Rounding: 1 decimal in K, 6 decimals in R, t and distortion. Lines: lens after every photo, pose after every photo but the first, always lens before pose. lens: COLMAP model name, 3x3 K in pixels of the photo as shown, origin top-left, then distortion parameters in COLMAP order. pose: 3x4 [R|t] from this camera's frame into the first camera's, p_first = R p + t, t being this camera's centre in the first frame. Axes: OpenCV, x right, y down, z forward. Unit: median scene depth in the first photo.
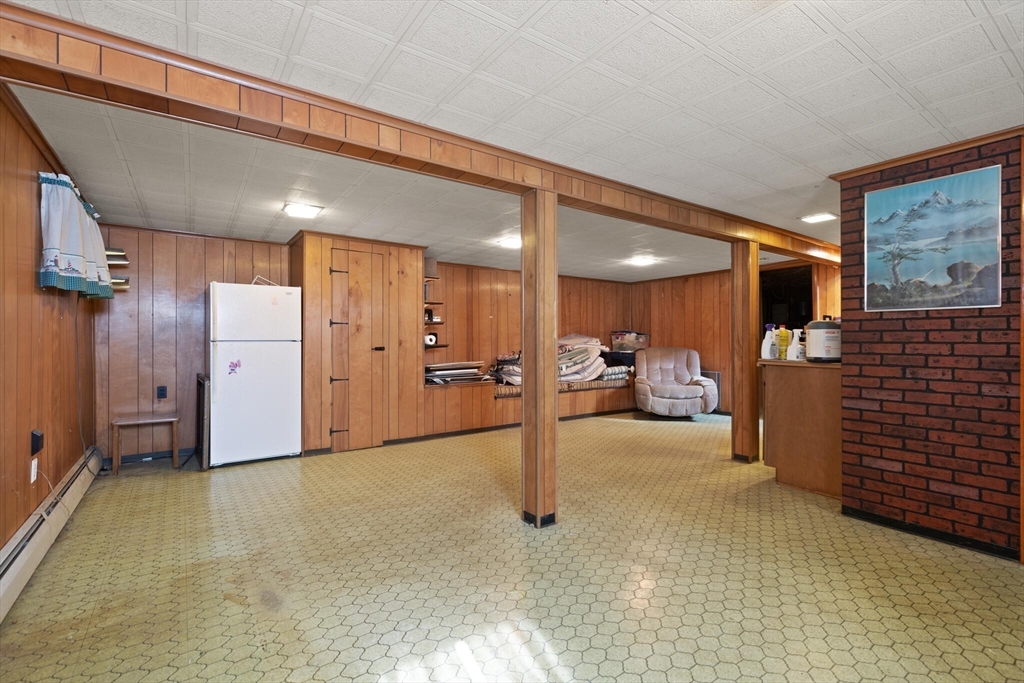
lens RADIAL K [[473.5, 0, 509.8], [0, 473.5, 339.9], [0, 0, 1]] dist [0.010047, -0.002185]
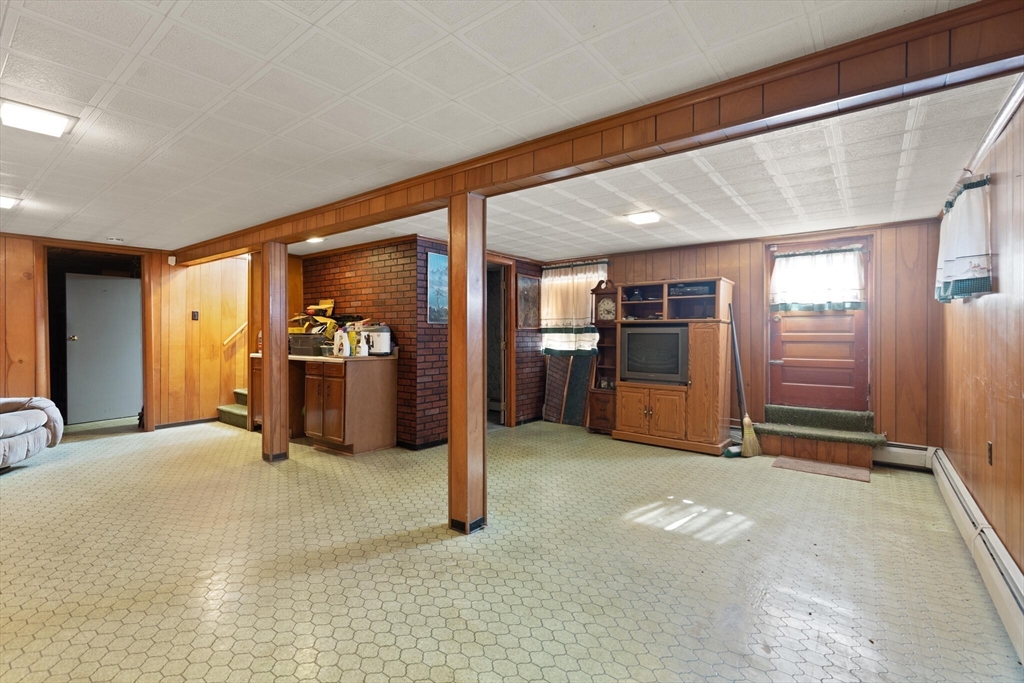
lens RADIAL K [[473.5, 0, 504.9], [0, 473.5, 336.6], [0, 0, 1]] dist [0.010047, -0.002185]
pose [[-0.302443, -0.009061, 0.953124, -0.704758], [-0.003287, 0.999959, 0.008464, -0.020825], [-0.953162, -0.000573, -0.302460, 0.953790]]
